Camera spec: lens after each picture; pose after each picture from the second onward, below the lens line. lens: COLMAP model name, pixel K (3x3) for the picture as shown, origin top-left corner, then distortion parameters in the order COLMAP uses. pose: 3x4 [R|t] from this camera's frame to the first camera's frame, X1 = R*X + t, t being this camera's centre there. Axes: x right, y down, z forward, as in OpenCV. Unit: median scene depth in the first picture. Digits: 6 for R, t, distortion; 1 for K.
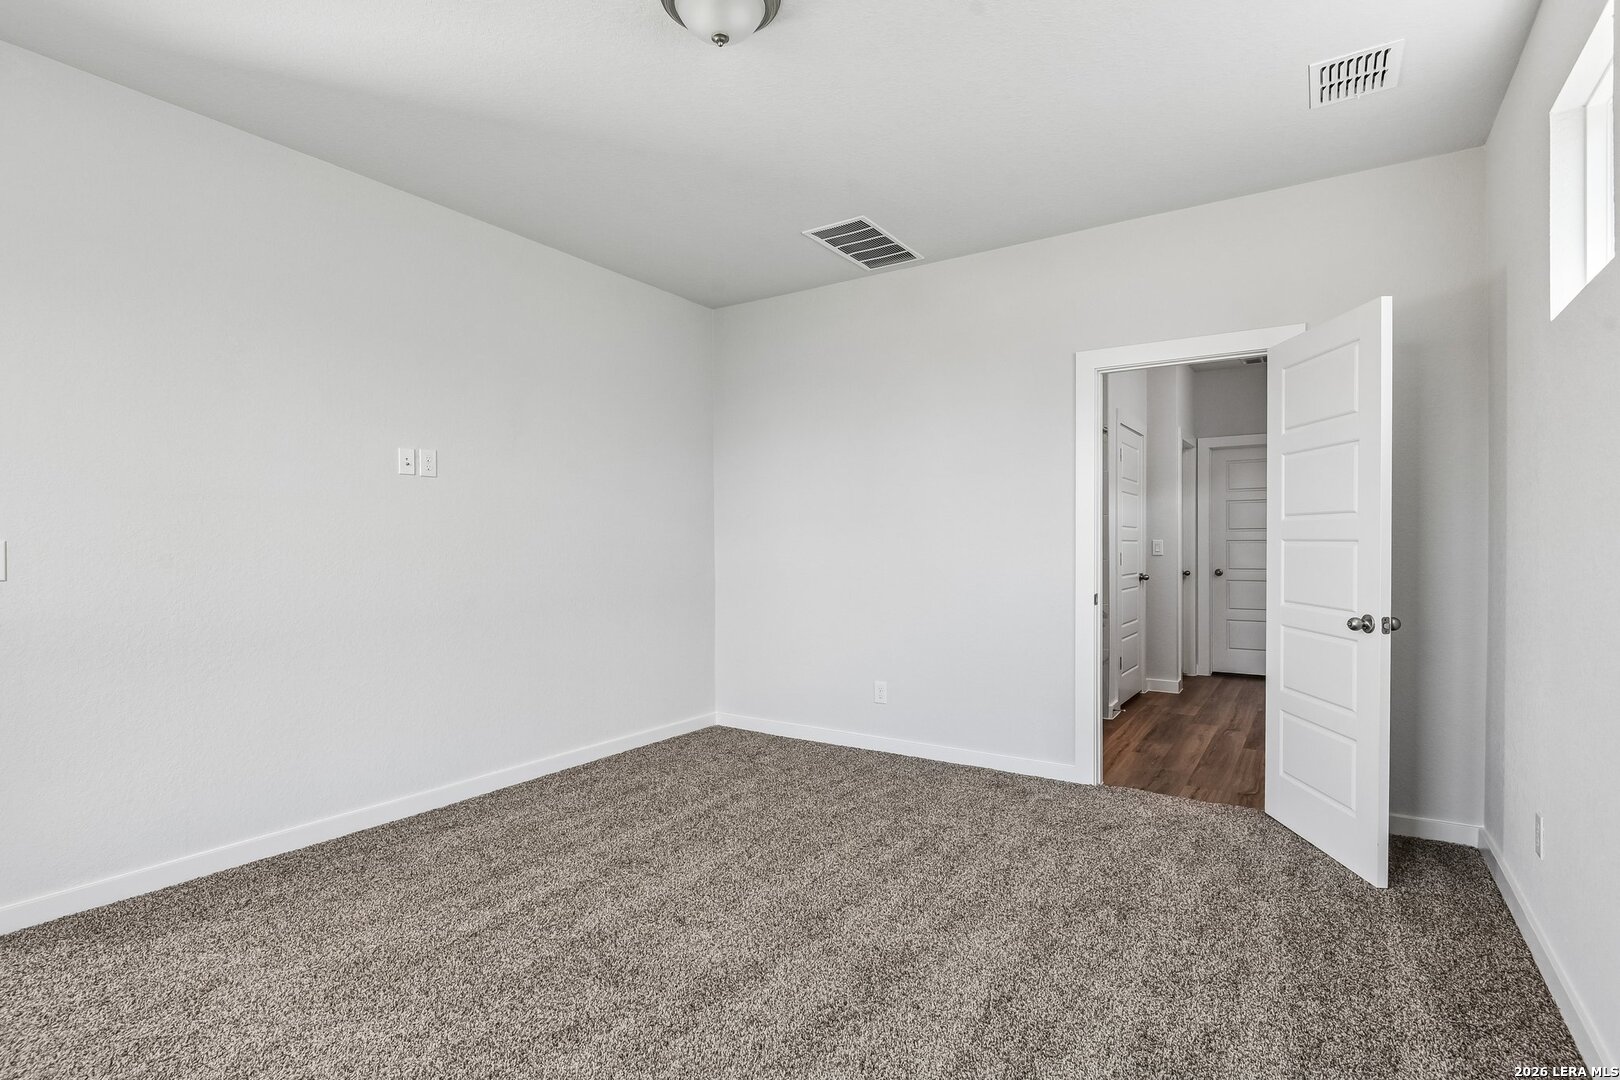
lens RADIAL K [[806.0, 0, 769.7], [0, 806.0, 541.9], [0, 0, 1]] dist [0.023459, -0.002050]
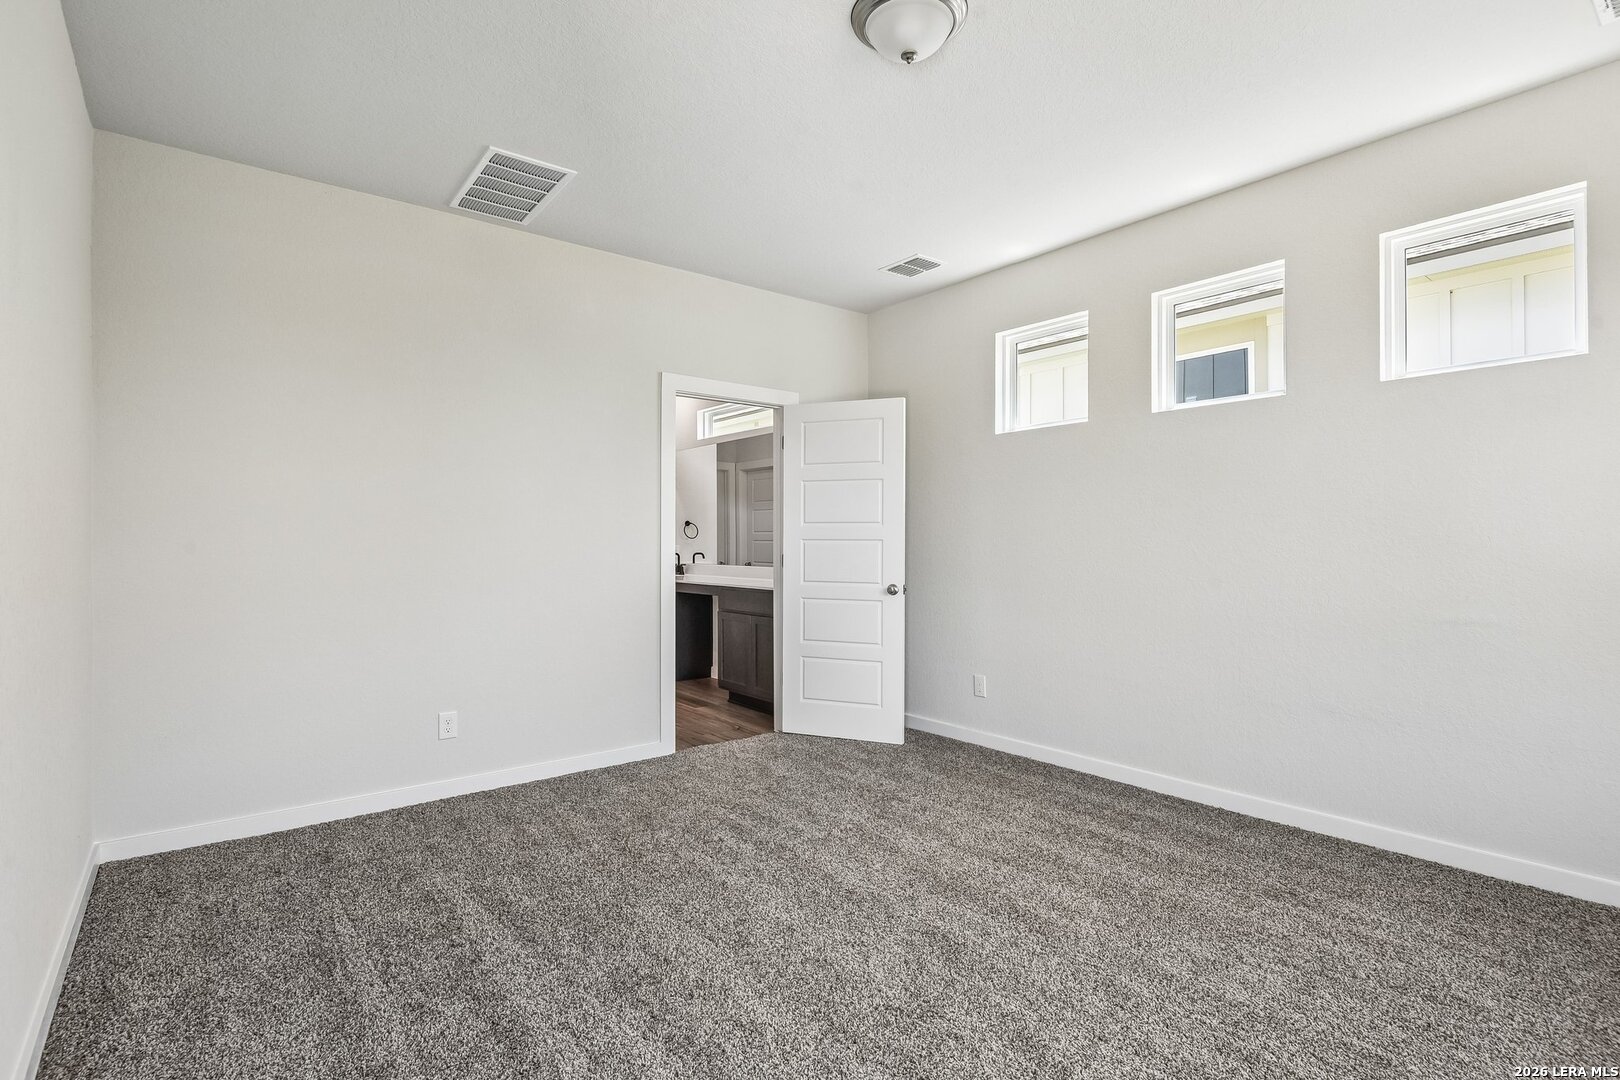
lens RADIAL K [[806.0, 0, 813.7], [0, 806.0, 535.8], [0, 0, 1]] dist [0.023459, -0.002050]
pose [[0.286449, 0.006216, 0.958075, -0.699152], [-0.000607, 0.999980, -0.006306, -0.000264], [-0.958095, 0.001225, 0.286447, 0.527332]]
